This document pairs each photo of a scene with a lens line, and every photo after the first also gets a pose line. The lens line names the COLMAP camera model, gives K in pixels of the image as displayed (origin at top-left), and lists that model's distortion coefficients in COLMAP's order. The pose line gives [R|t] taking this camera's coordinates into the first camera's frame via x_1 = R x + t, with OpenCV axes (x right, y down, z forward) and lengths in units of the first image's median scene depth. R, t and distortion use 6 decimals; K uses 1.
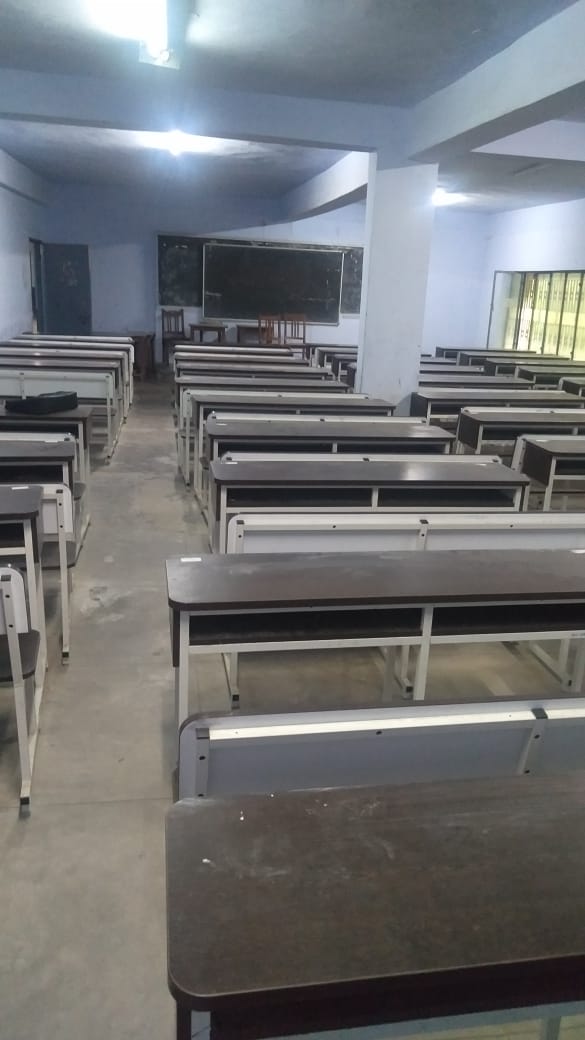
lens RADIAL K [[794.2, 0, 293.6], [0, 794.2, 517.9], [0, 0, 1]] dist [0.074116, -0.055946]
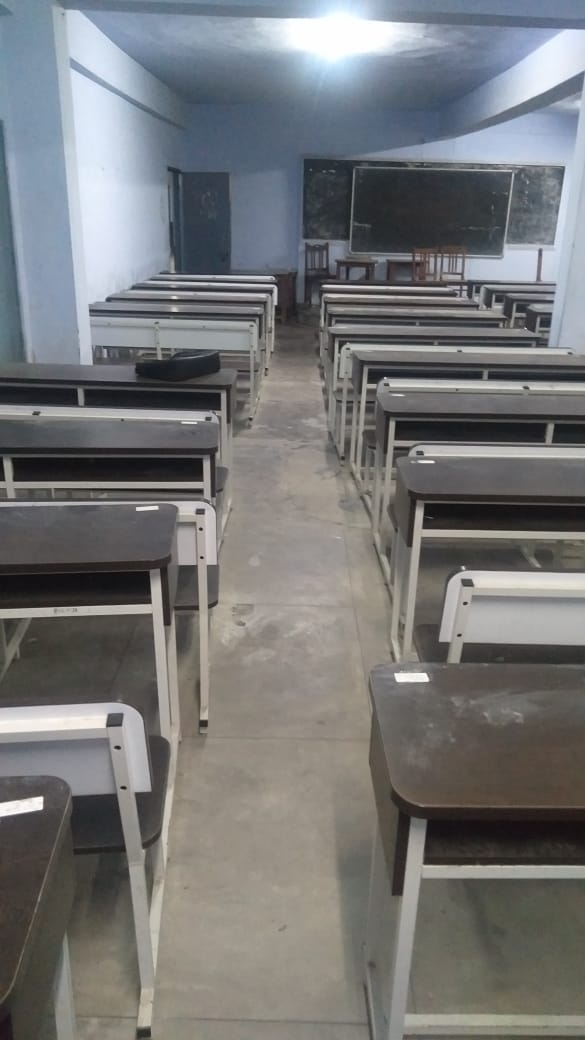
lens RADIAL K [[794.2, 0, 299.8], [0, 794.2, 525.6], [0, 0, 1]] dist [0.074116, -0.055946]
pose [[0.988049, 0.039636, -0.148956, -0.042500], [-0.026775, 0.995815, 0.087378, -0.037211], [0.151796, -0.082346, 0.984976, 0.135031]]
